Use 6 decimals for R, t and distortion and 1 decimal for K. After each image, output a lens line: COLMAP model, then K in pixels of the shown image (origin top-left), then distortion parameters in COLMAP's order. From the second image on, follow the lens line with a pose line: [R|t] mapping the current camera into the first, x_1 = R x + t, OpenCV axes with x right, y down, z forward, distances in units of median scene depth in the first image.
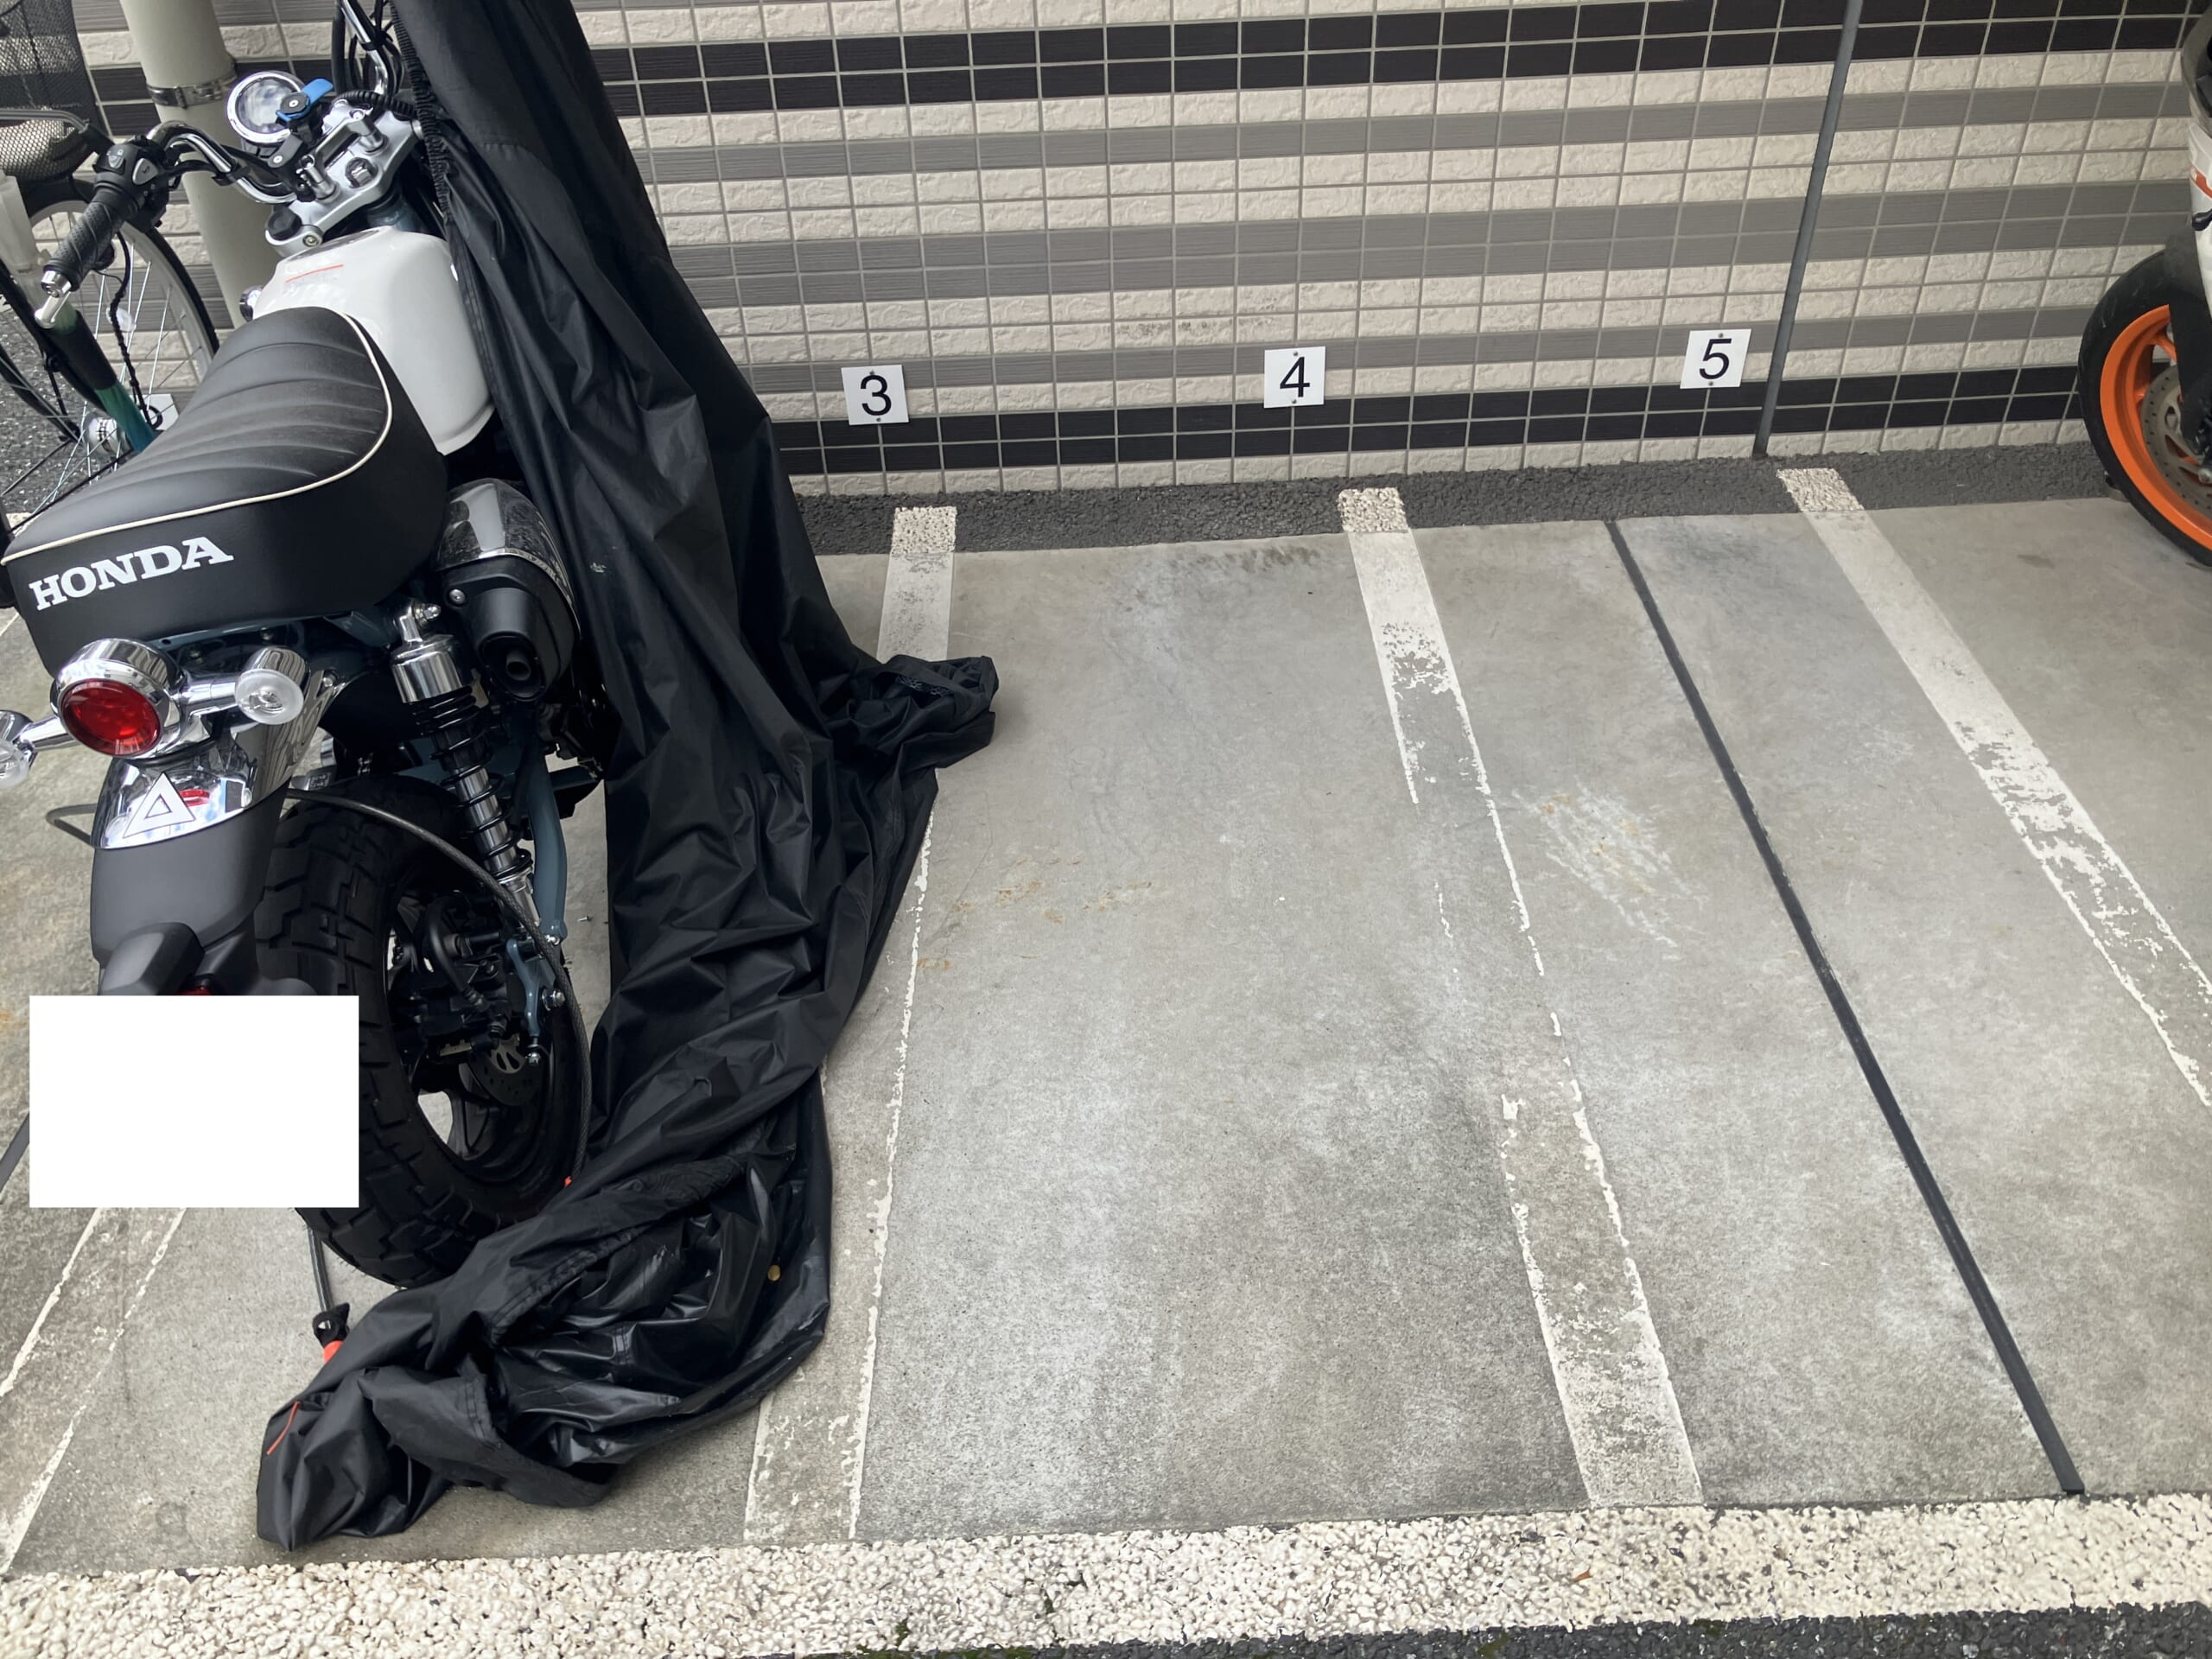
lens RADIAL K [[1810.1, 0, 1111.3], [0, 1810.1, 824.9], [0, 0, 1]] dist [0.024346, -0.018788]
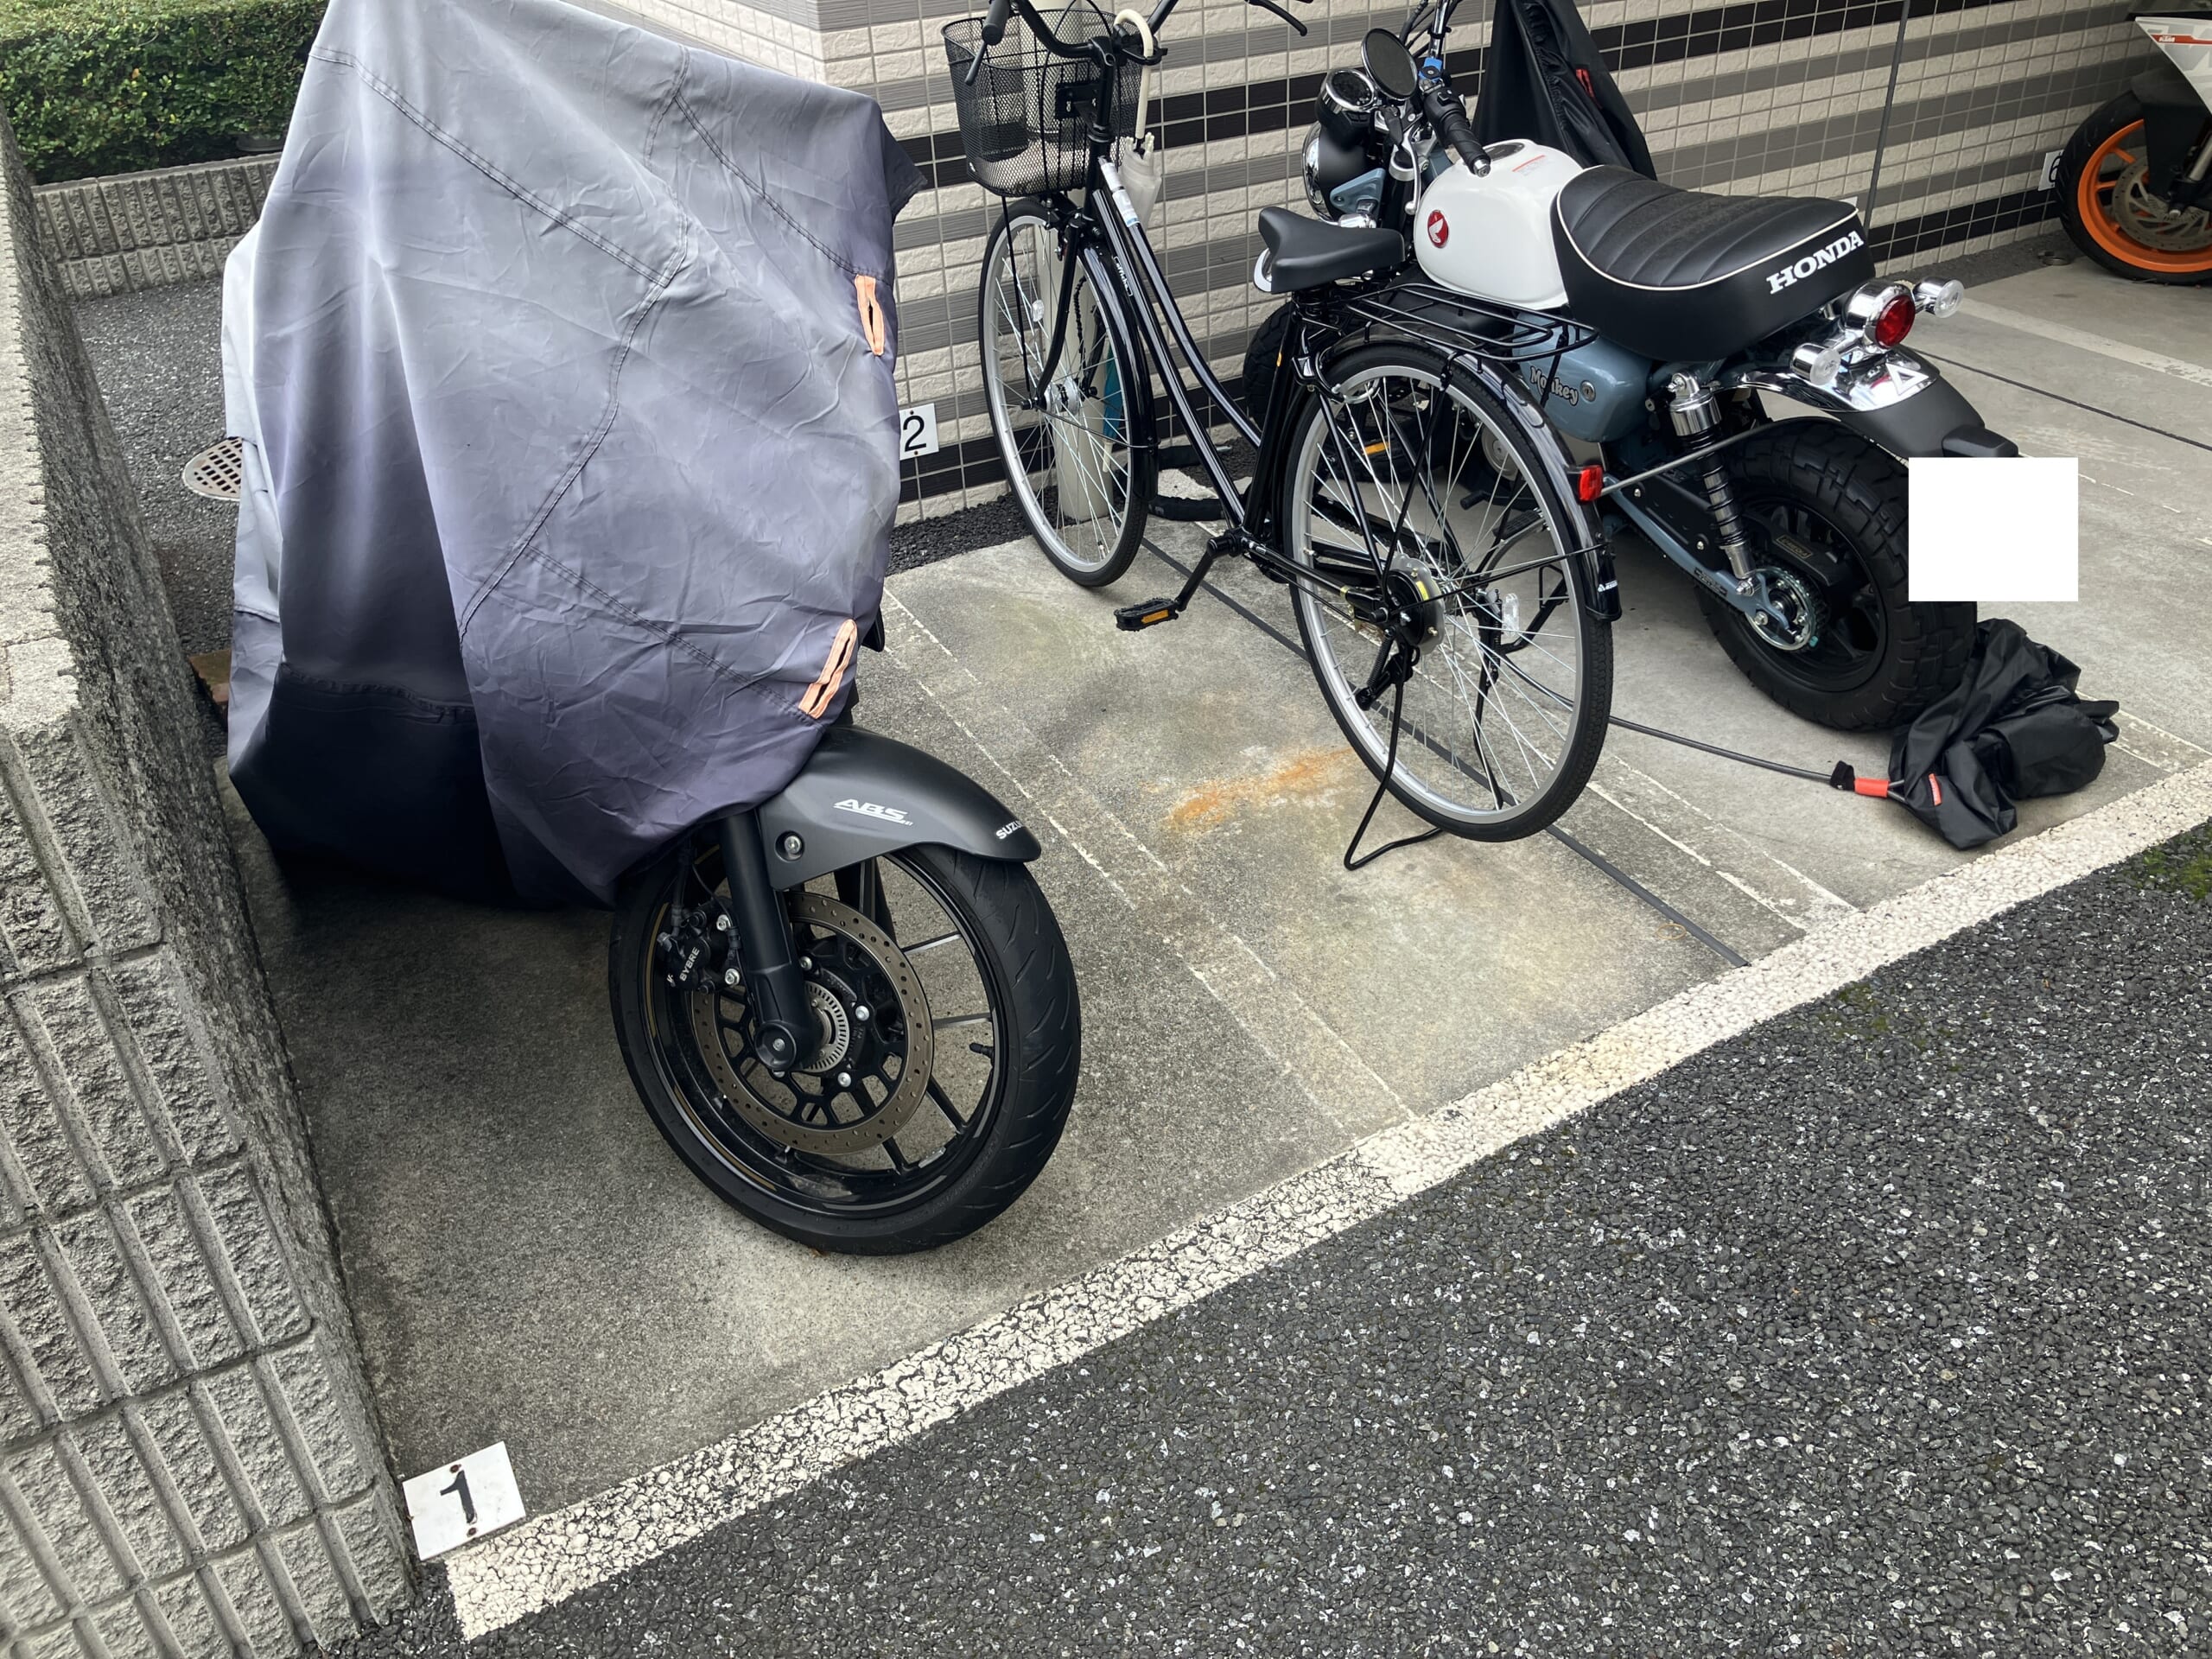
lens RADIAL K [[1806.3, 0, 1111.6], [0, 1806.3, 779.9], [0, 0, 1]] dist [0.017048, 0.010482]
pose [[0.882429, -0.246159, 0.400904, -1.168657], [0.296023, 0.952862, -0.066509, 0.145770], [-0.365634, 0.177367, 0.913703, -0.129864]]
